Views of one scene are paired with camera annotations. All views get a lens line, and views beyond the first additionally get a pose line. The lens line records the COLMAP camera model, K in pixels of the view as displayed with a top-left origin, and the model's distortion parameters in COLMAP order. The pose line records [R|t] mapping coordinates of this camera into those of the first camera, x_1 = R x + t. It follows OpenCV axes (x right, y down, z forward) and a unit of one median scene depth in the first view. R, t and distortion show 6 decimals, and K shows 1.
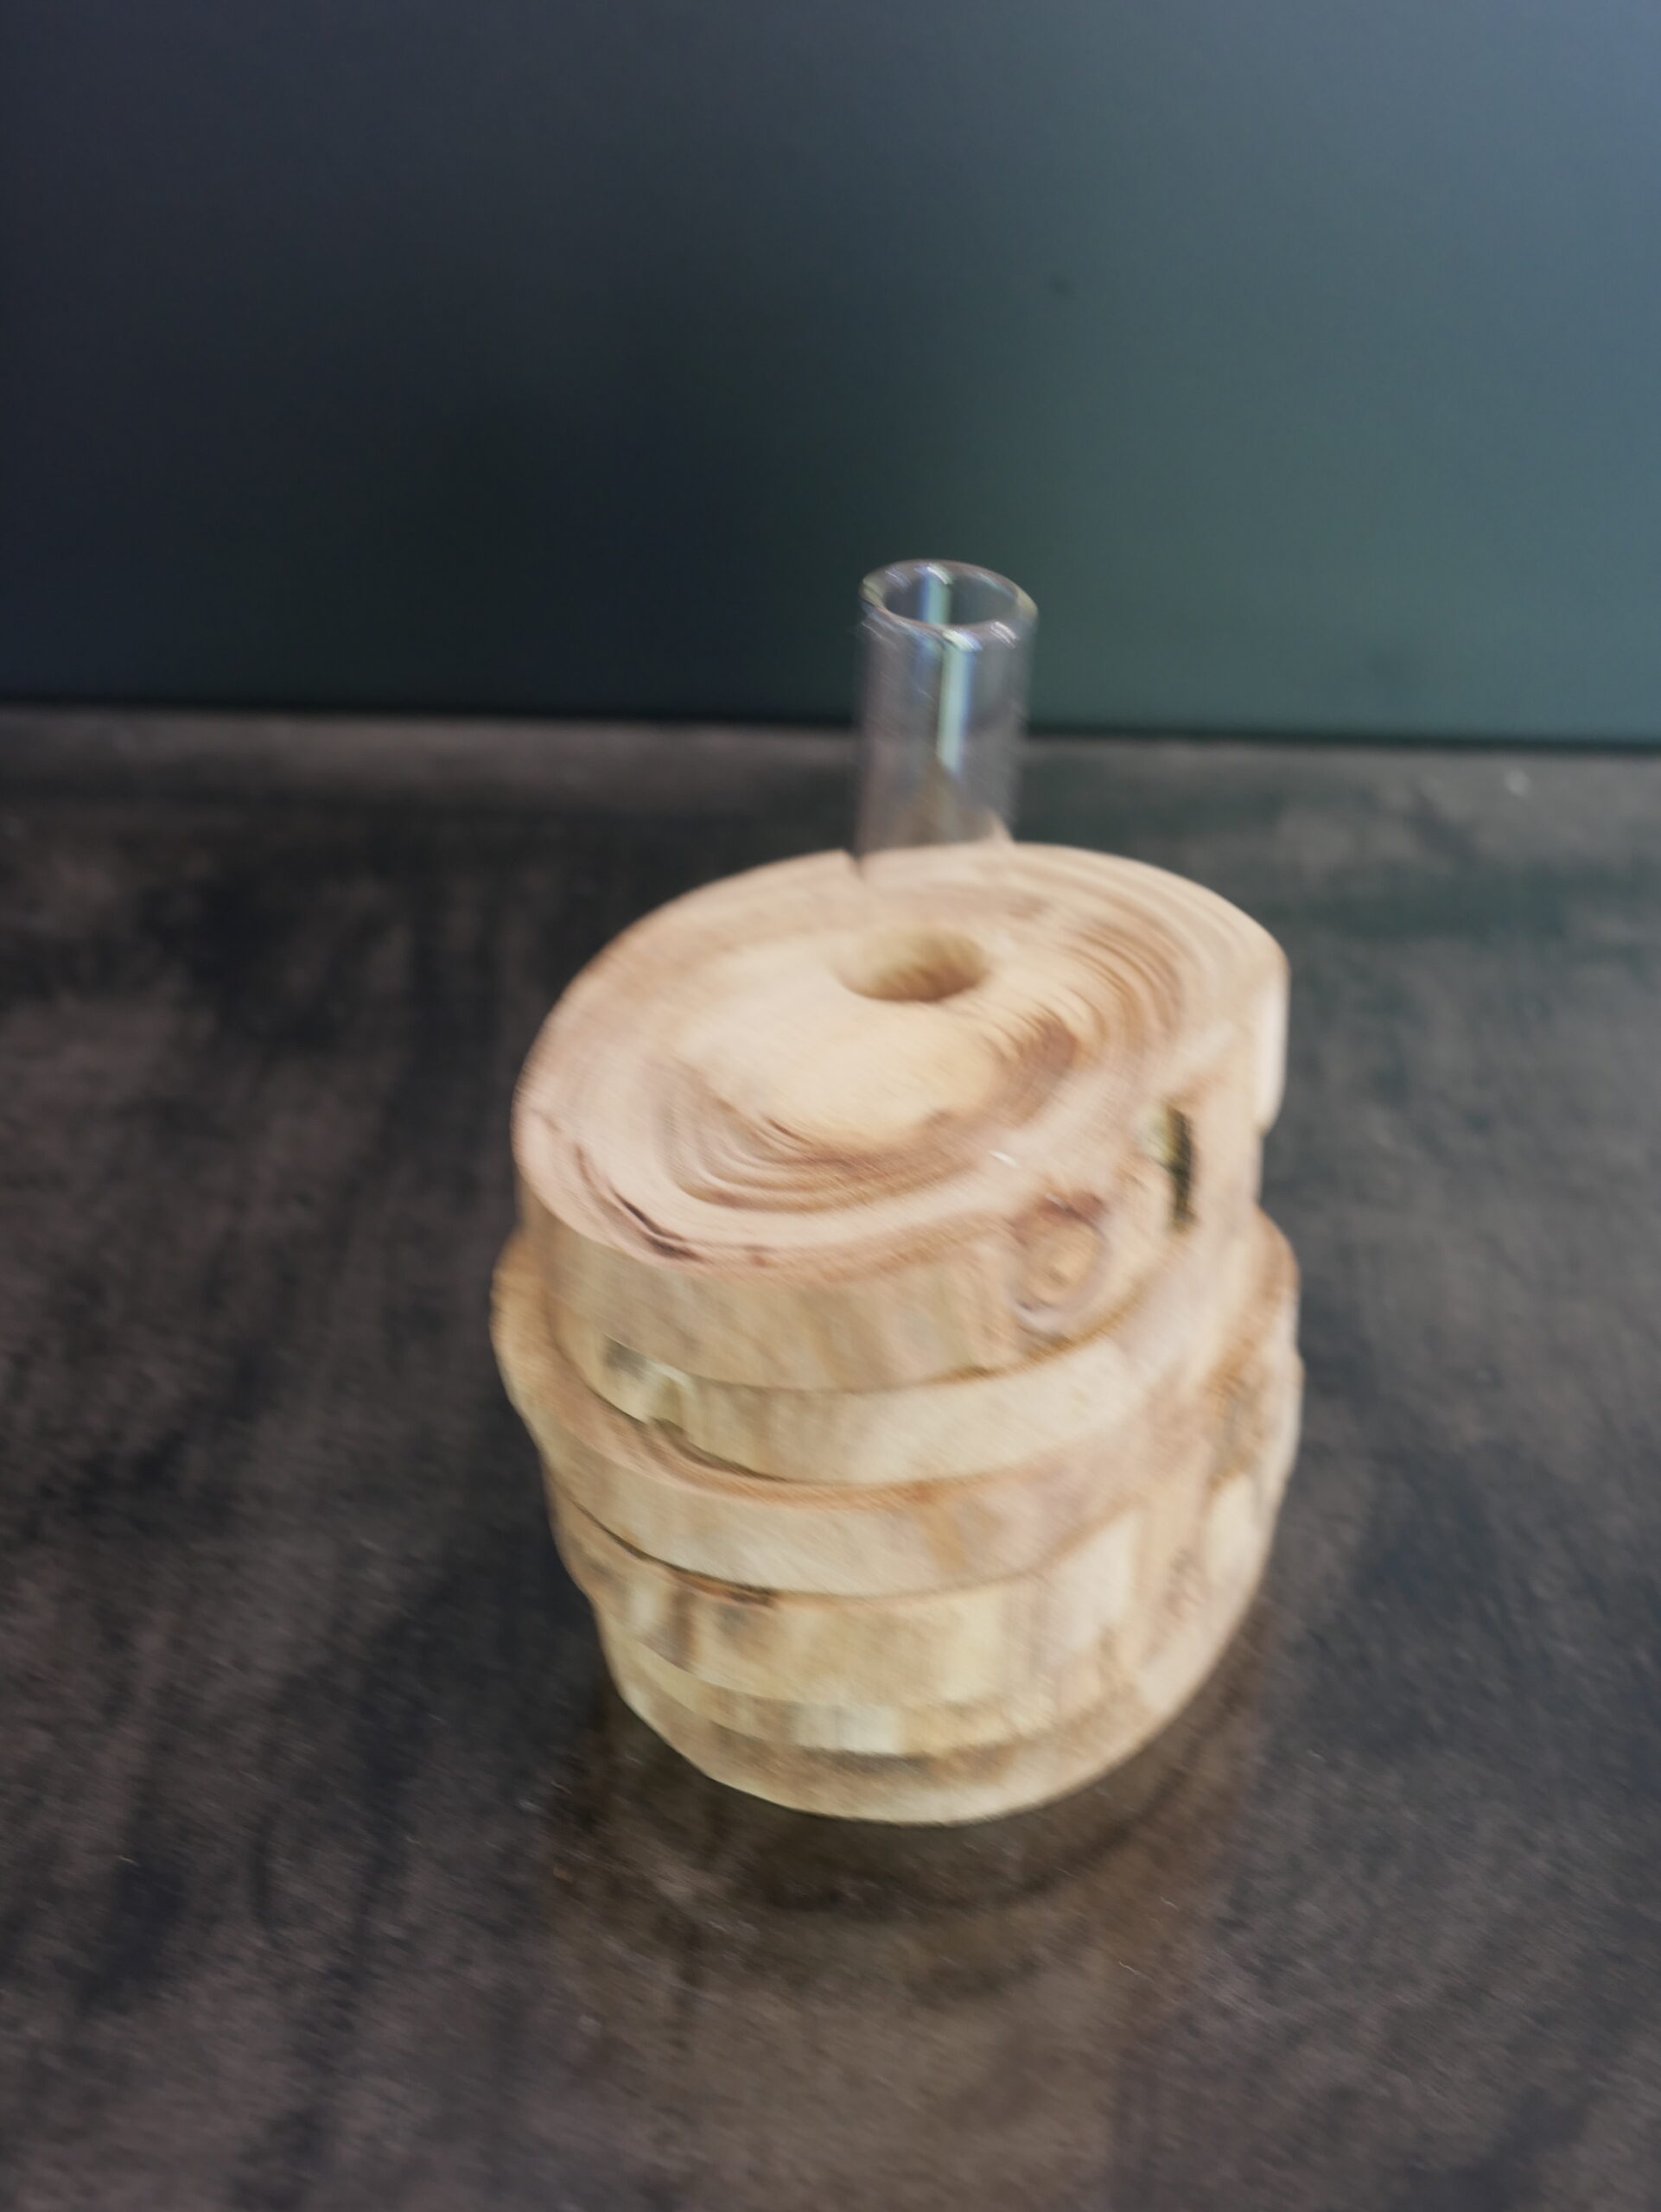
lens RADIAL K [[3372.4, 0, 830.5], [0, 3372.4, 1106.0], [0, 0, 1]] dist [-0.027541, -0.076580]
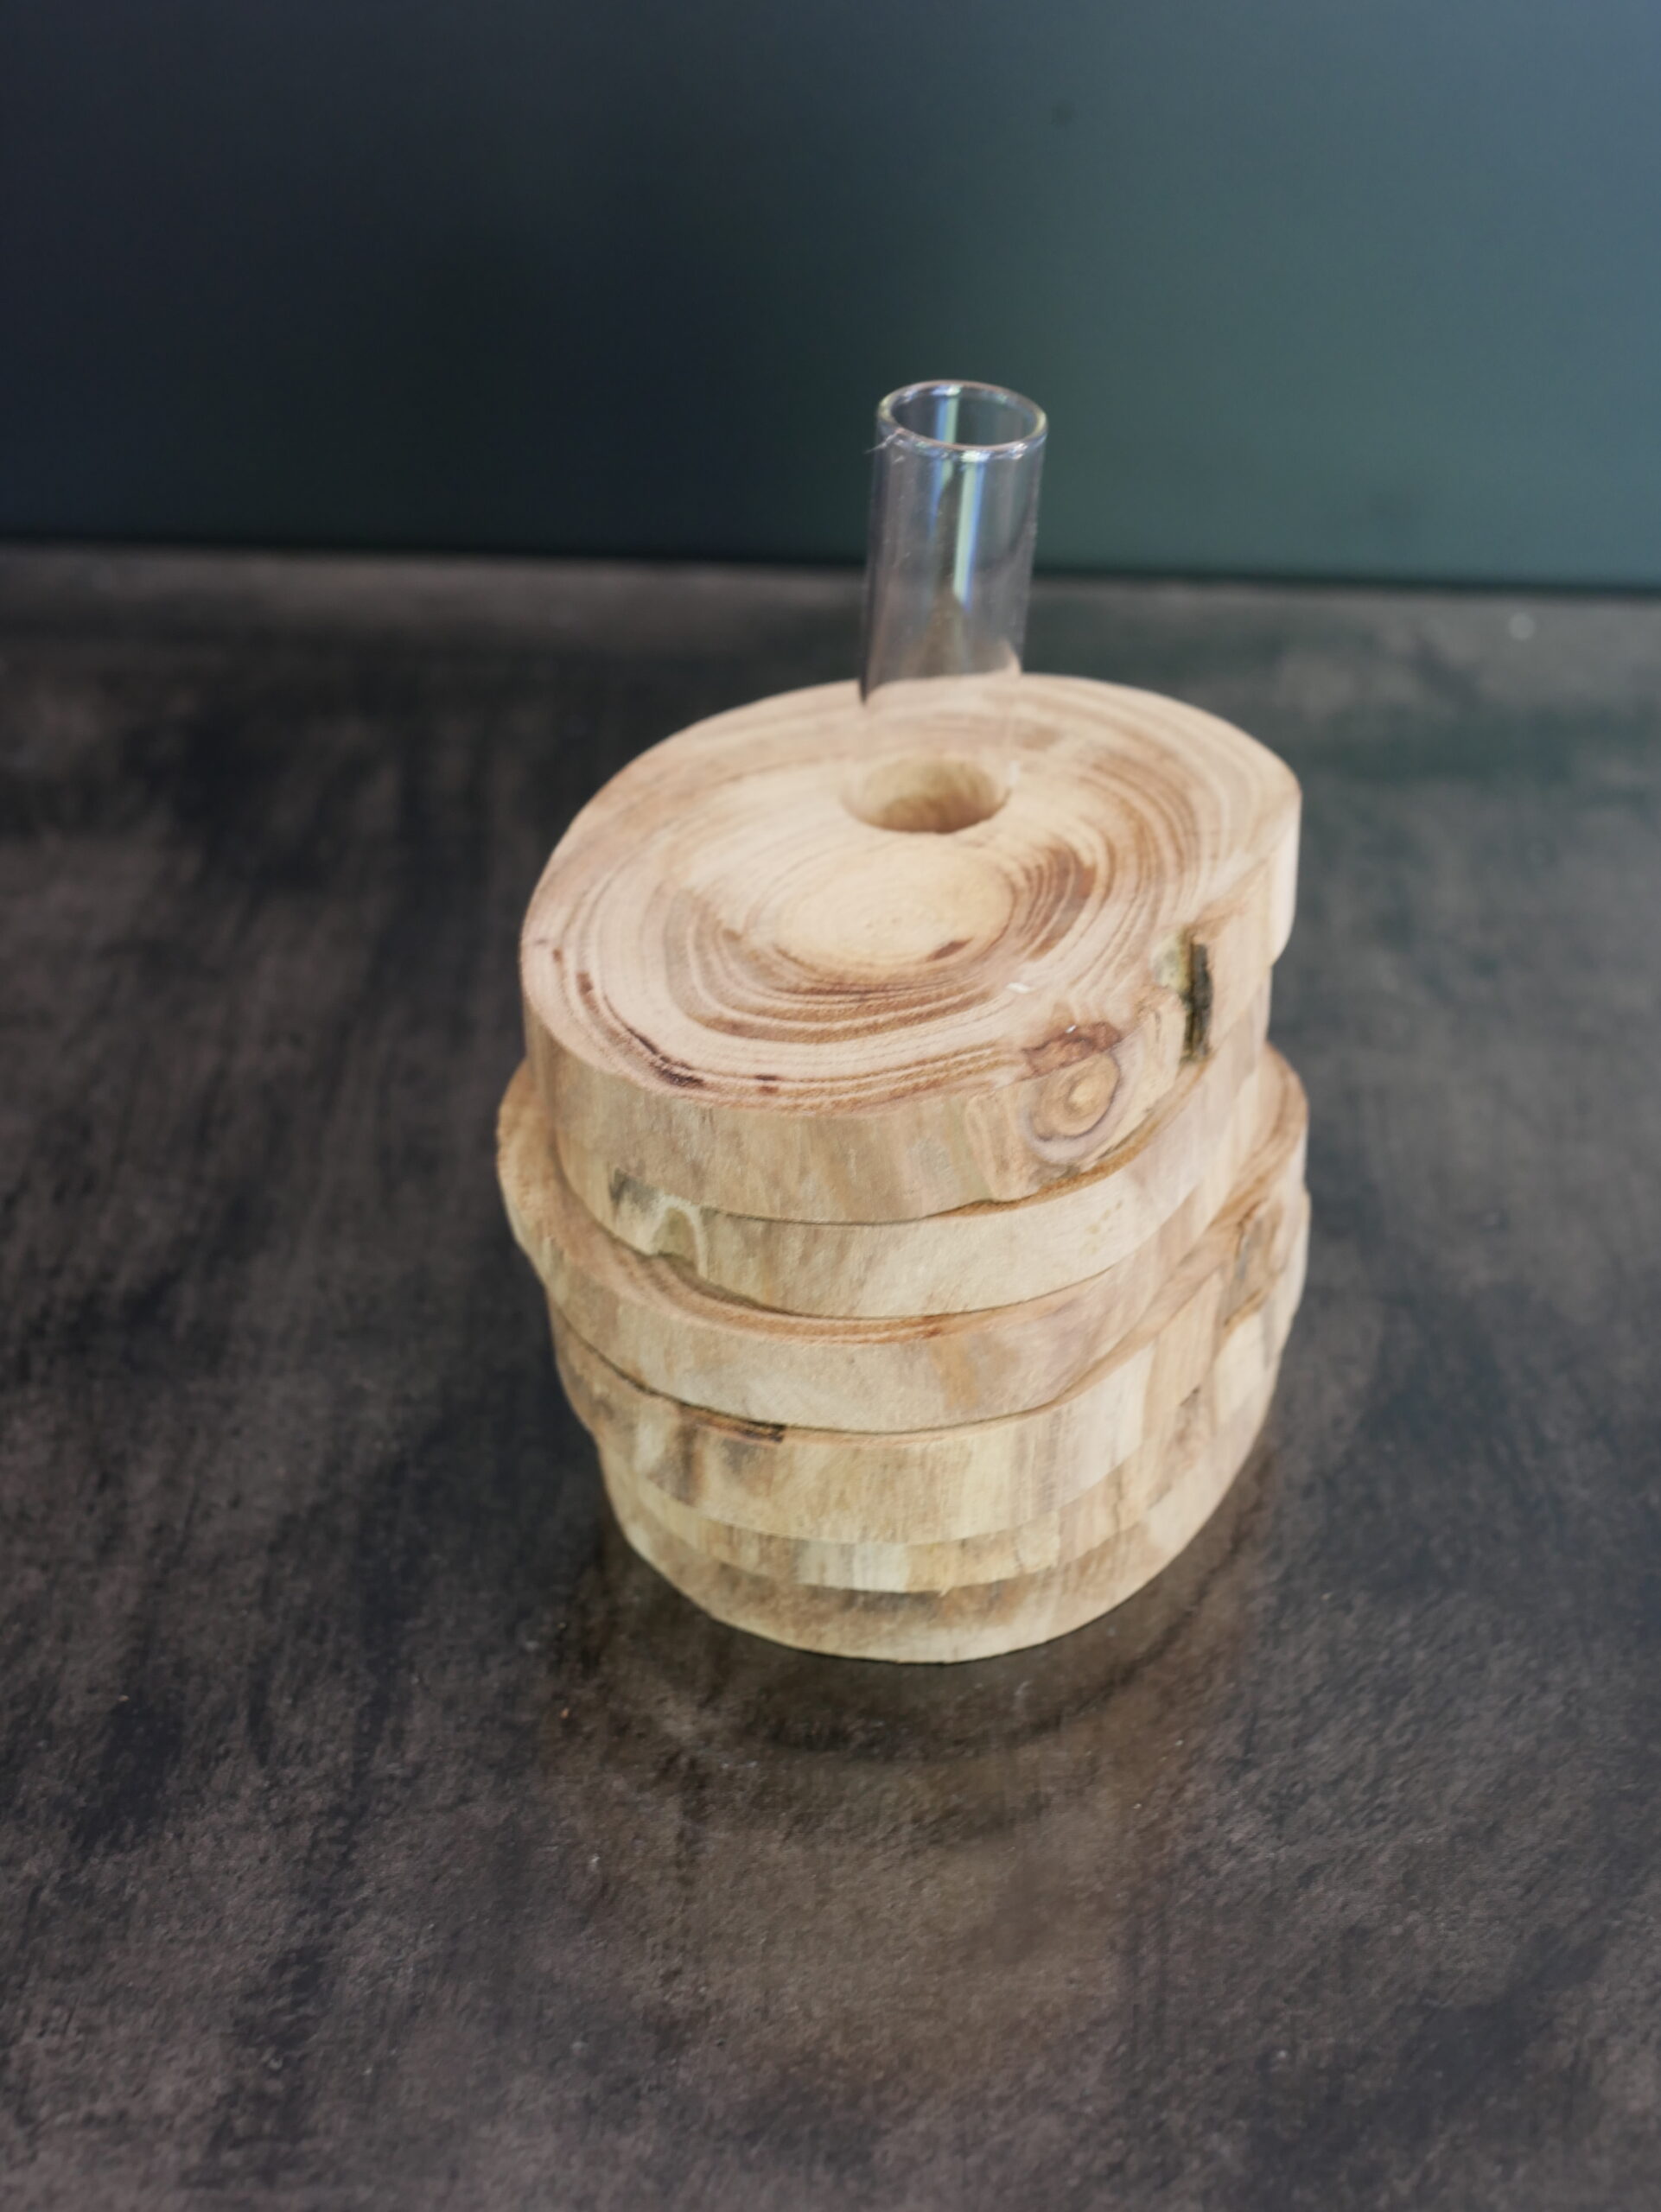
lens RADIAL K [[3372.4, 0, 830.5], [0, 3372.4, 1106.0], [0, 0, 1]] dist [-0.027541, -0.076580]
pose [[0.999947, 0.003235, 0.009823, -0.011707], [-0.003604, 0.999279, 0.037798, 0.012201], [-0.009693, -0.037832, 0.999237, 0.017294]]
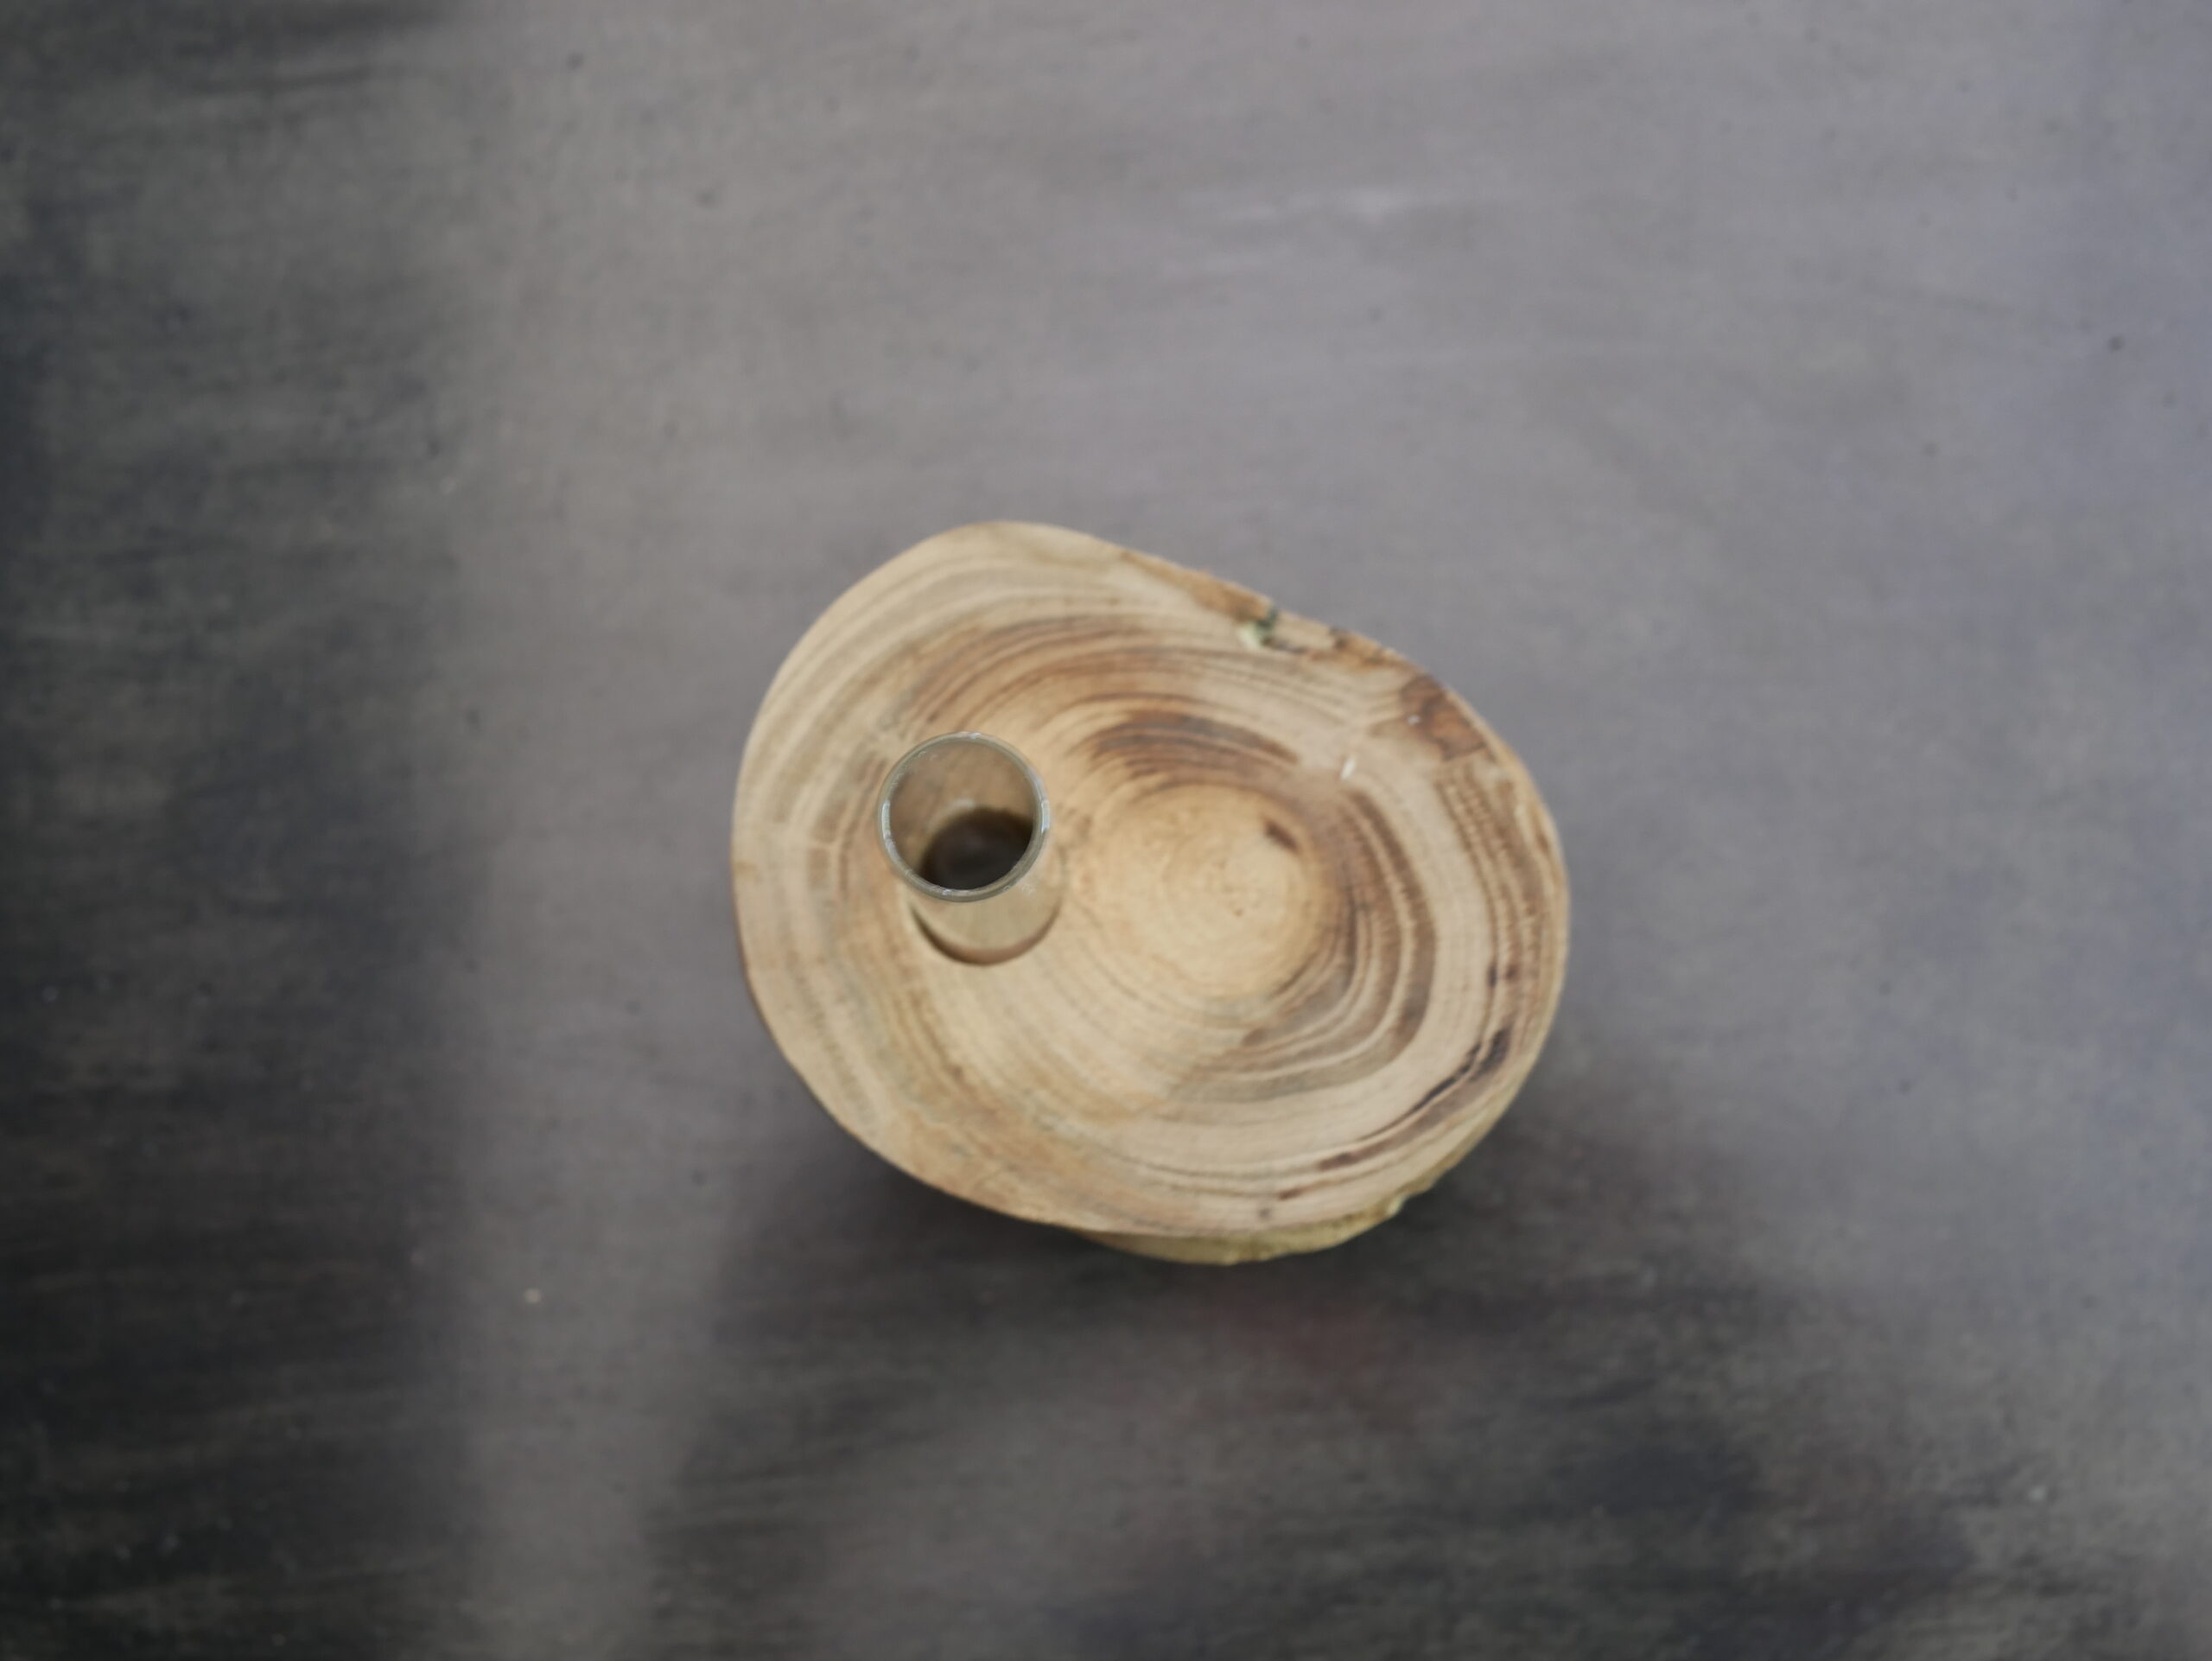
lens RADIAL K [[3372.4, 0, 1106.0], [0, 3372.4, 830.5], [0, 0, 1]] dist [-0.027541, -0.076580]
pose [[-0.106666, -0.989330, 0.099239, -0.065424], [0.572401, 0.020511, 0.819717, -0.878668], [-0.813006, 0.144240, 0.564106, 0.411764]]
